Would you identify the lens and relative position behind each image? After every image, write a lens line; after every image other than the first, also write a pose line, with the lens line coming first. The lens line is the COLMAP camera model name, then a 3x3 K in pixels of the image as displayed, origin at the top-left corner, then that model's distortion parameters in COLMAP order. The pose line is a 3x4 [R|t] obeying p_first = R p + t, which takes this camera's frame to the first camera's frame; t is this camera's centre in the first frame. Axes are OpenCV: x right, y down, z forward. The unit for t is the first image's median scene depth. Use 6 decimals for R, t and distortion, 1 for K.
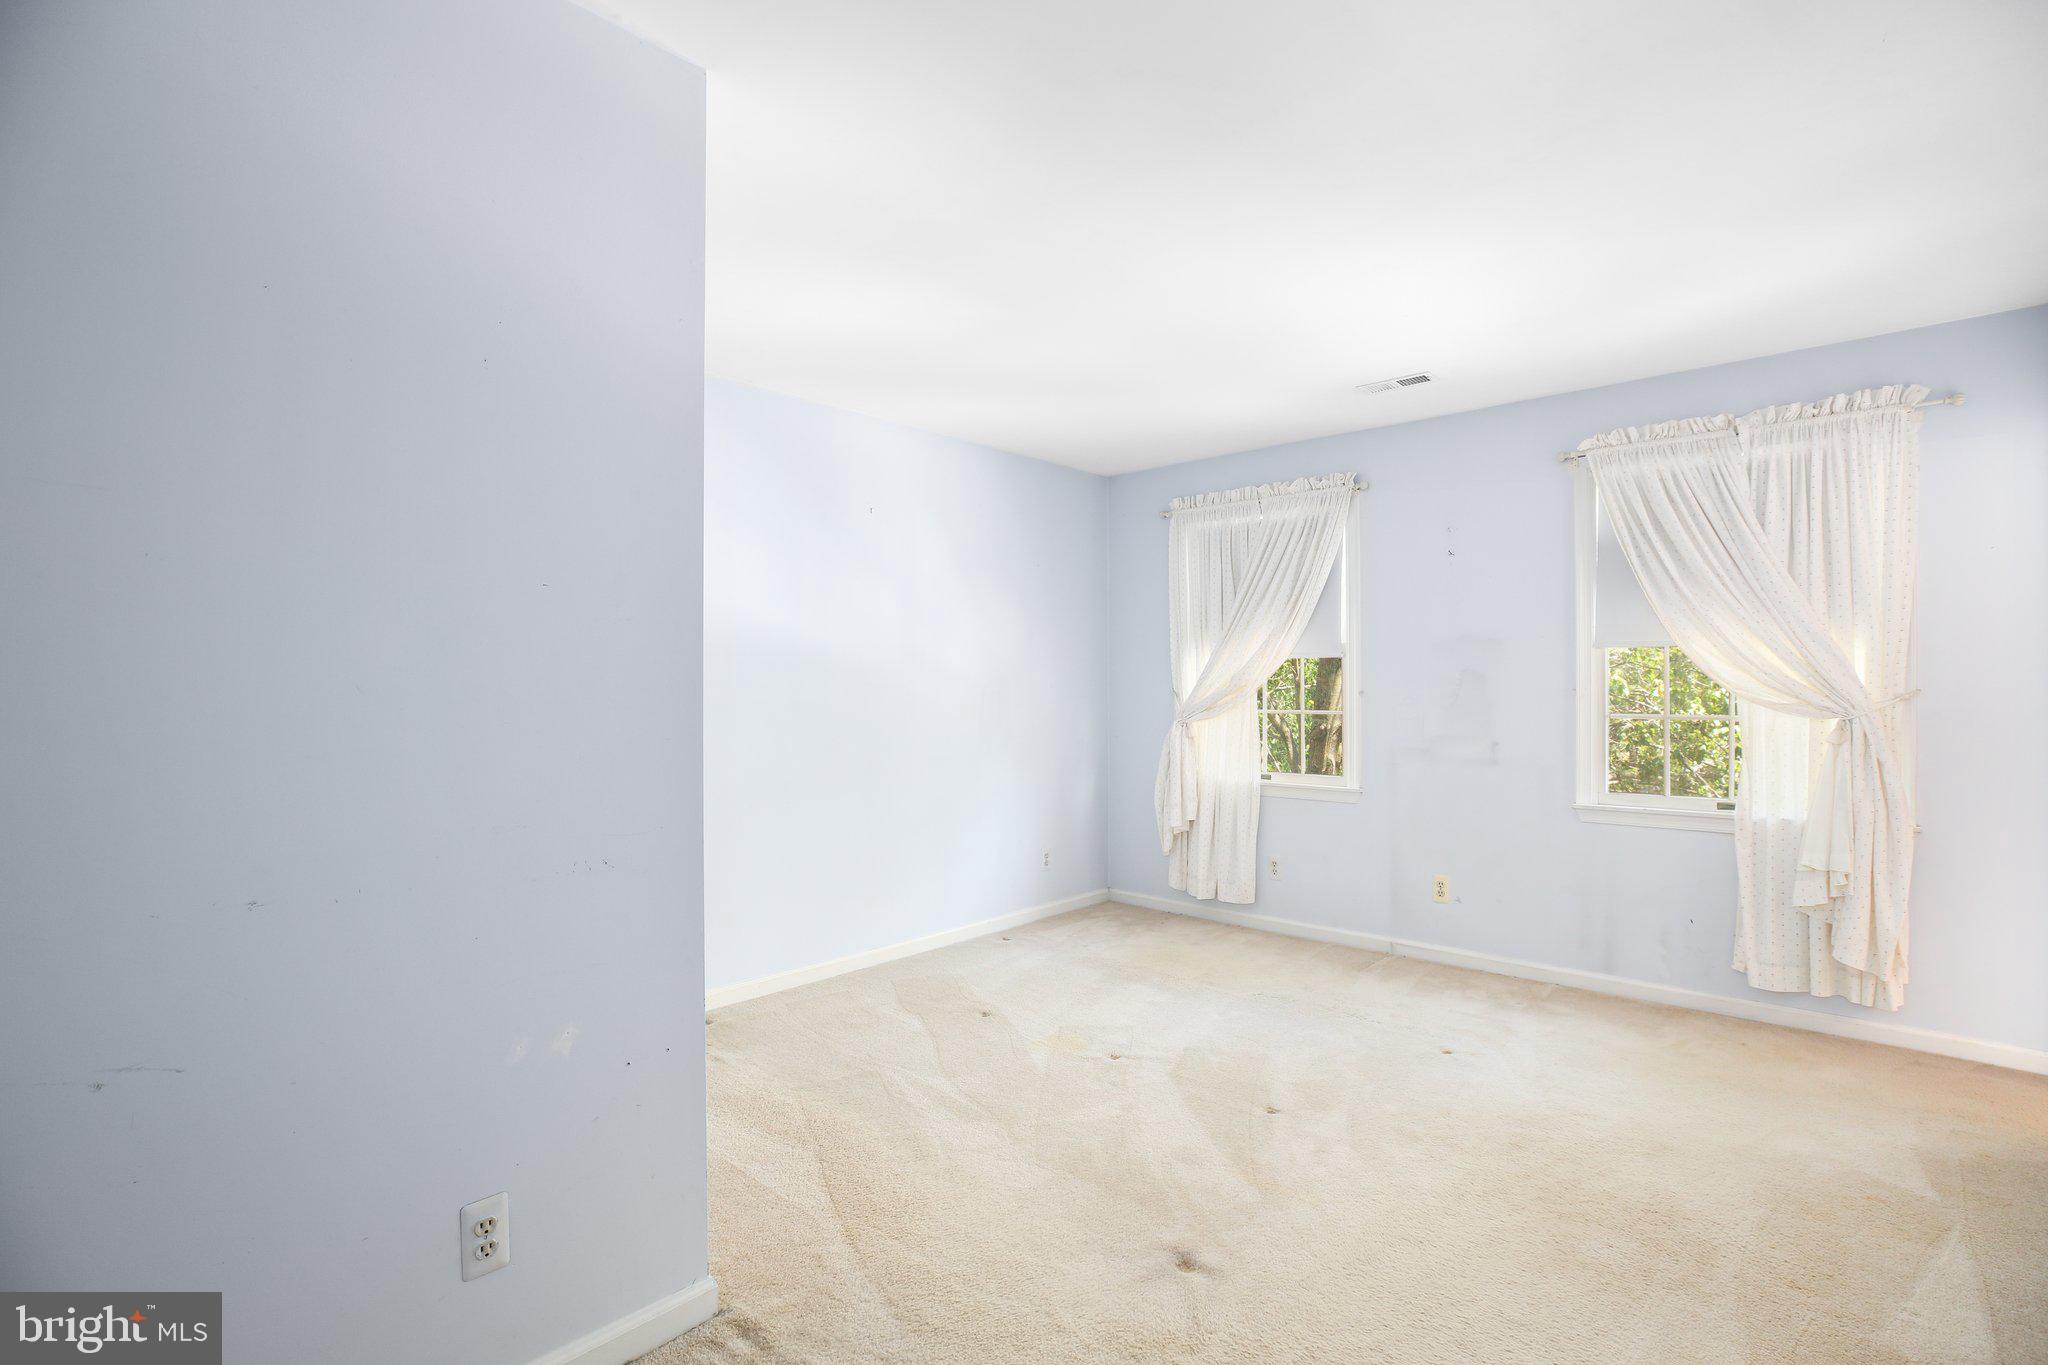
lens RADIAL K [[942.5, 0, 1024.0], [0, 942.5, 682.5], [0, 0, 1]] dist [-0.033400, 0.013685]
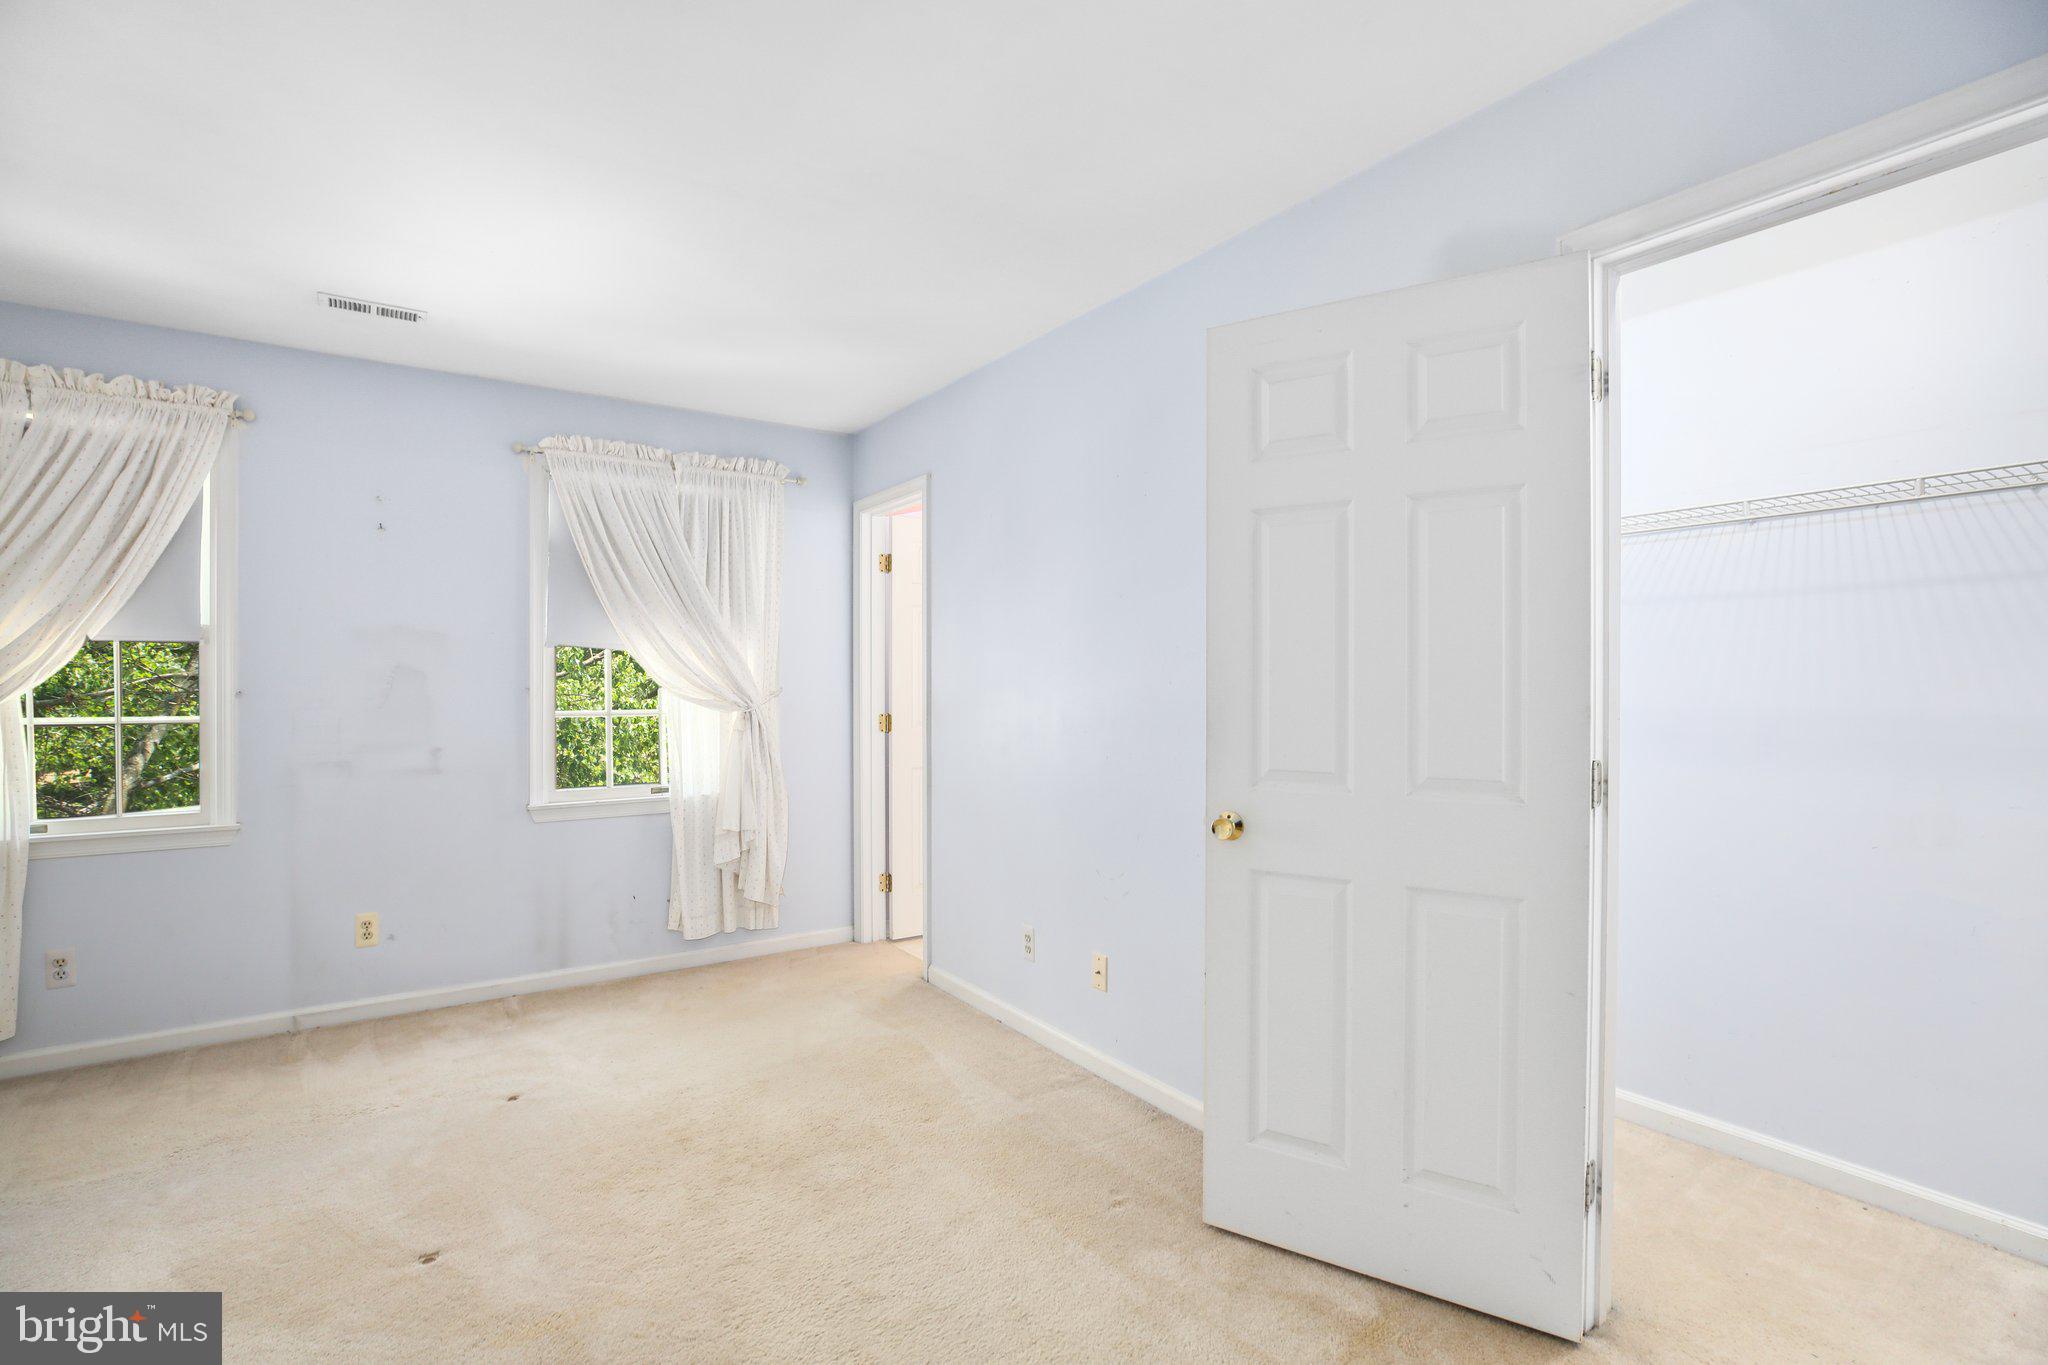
lens RADIAL K [[942.5, 0, 1024.0], [0, 942.5, 682.5], [0, 0, 1]] dist [-0.033400, 0.013685]
pose [[0.230279, 0.003231, 0.973119, -0.261537], [-0.003612, 0.999990, -0.002466, 0.001662], [-0.973118, -0.002947, 0.230288, 0.288899]]
